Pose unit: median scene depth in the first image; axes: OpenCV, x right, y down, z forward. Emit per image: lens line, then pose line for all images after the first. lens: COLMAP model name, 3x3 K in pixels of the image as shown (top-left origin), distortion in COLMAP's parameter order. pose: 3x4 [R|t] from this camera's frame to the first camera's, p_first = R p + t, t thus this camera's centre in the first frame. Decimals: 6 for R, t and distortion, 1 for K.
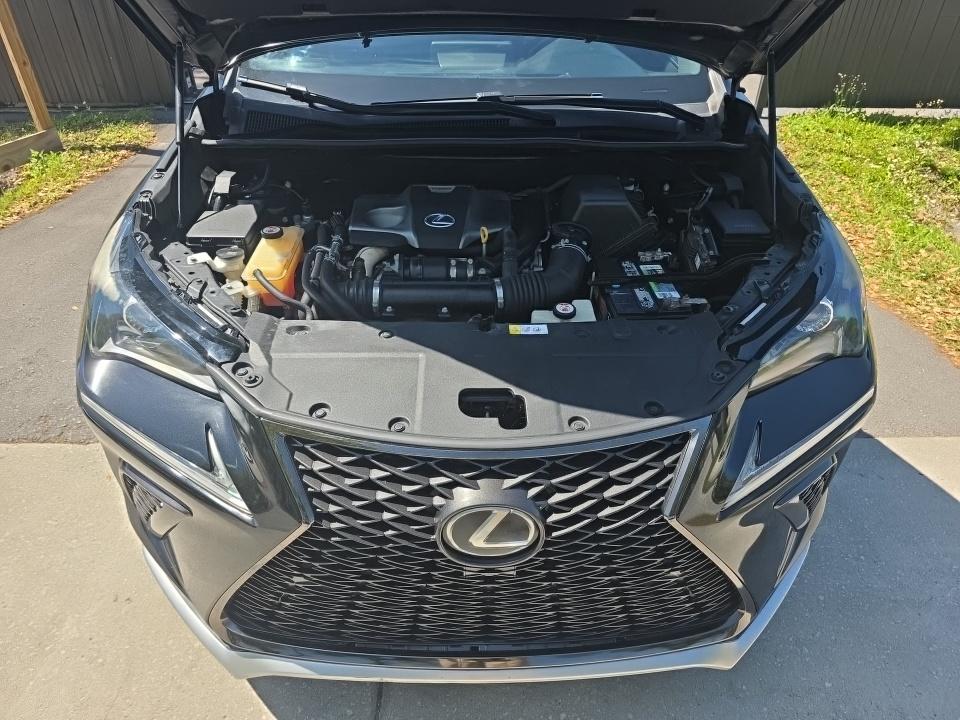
lens RADIAL K [[645.3, 0, 484.9], [0, 645.3, 357.6], [0, 0, 1]] dist [0.021770, -0.015737]
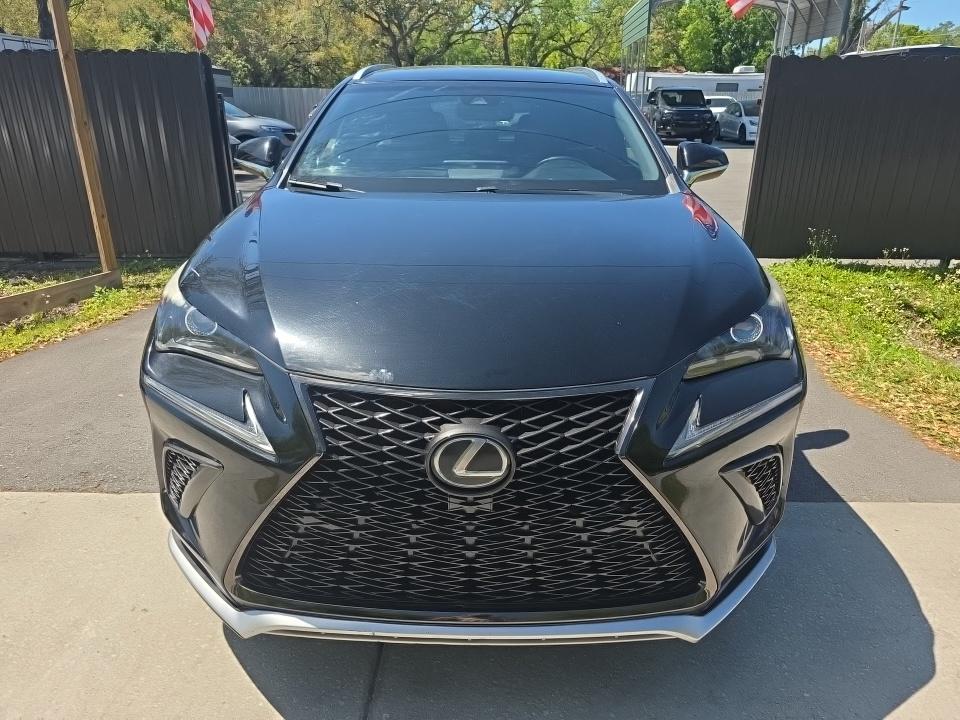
lens RADIAL K [[645.3, 0, 479.1], [0, 645.3, 356.7], [0, 0, 1]] dist [0.021770, -0.015737]
pose [[0.999388, 0.007121, -0.034252, 0.043831], [-0.015744, 0.965872, -0.258543, 0.265610], [0.031242, 0.258924, 0.965392, -0.146260]]
